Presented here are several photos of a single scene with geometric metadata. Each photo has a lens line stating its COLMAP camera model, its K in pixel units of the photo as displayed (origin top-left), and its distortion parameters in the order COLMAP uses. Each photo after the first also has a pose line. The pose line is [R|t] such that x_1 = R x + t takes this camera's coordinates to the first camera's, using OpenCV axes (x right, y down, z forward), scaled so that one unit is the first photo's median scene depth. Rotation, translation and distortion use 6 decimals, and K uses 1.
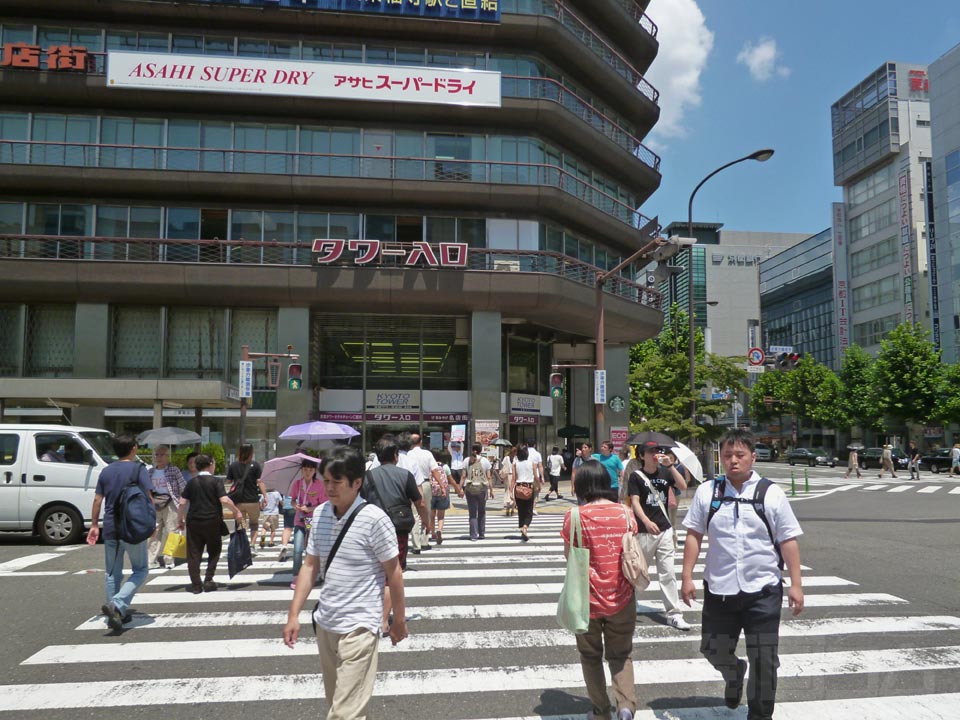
lens RADIAL K [[787.6, 0, 481.0], [0, 787.6, 383.0], [0, 0, 1]] dist [0.029860, -0.006335]
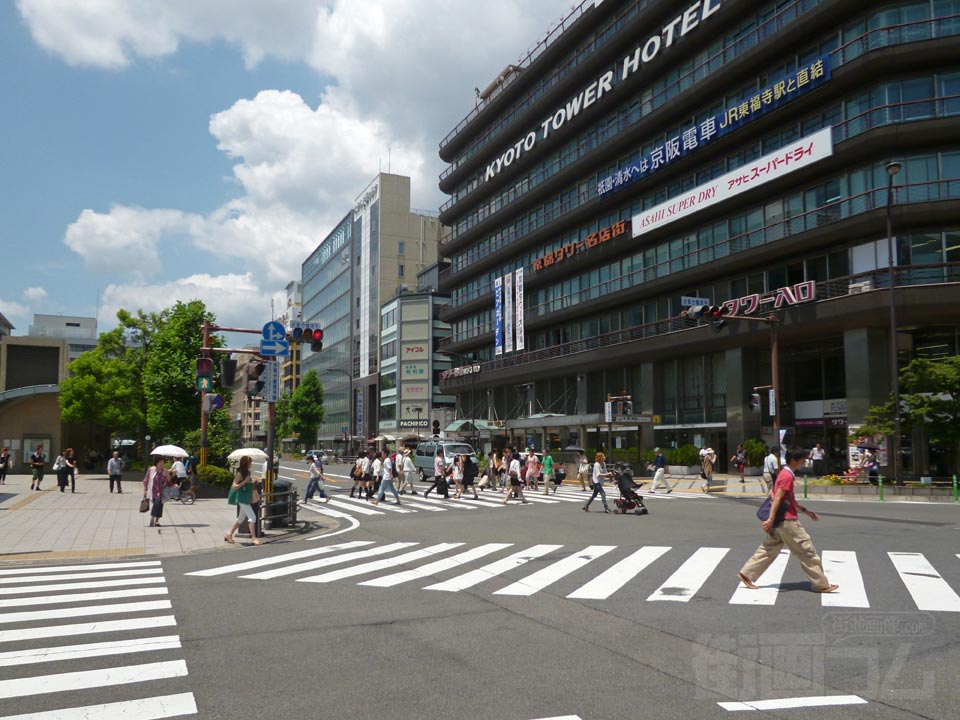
lens RADIAL K [[787.6, 0, 481.0], [0, 787.6, 383.0], [0, 0, 1]] dist [0.029860, -0.006335]
pose [[0.312052, -0.079218, -0.946757, 0.965508], [0.086252, 0.994765, -0.054806, 0.002174], [0.946142, -0.064557, 0.317251, 0.124248]]
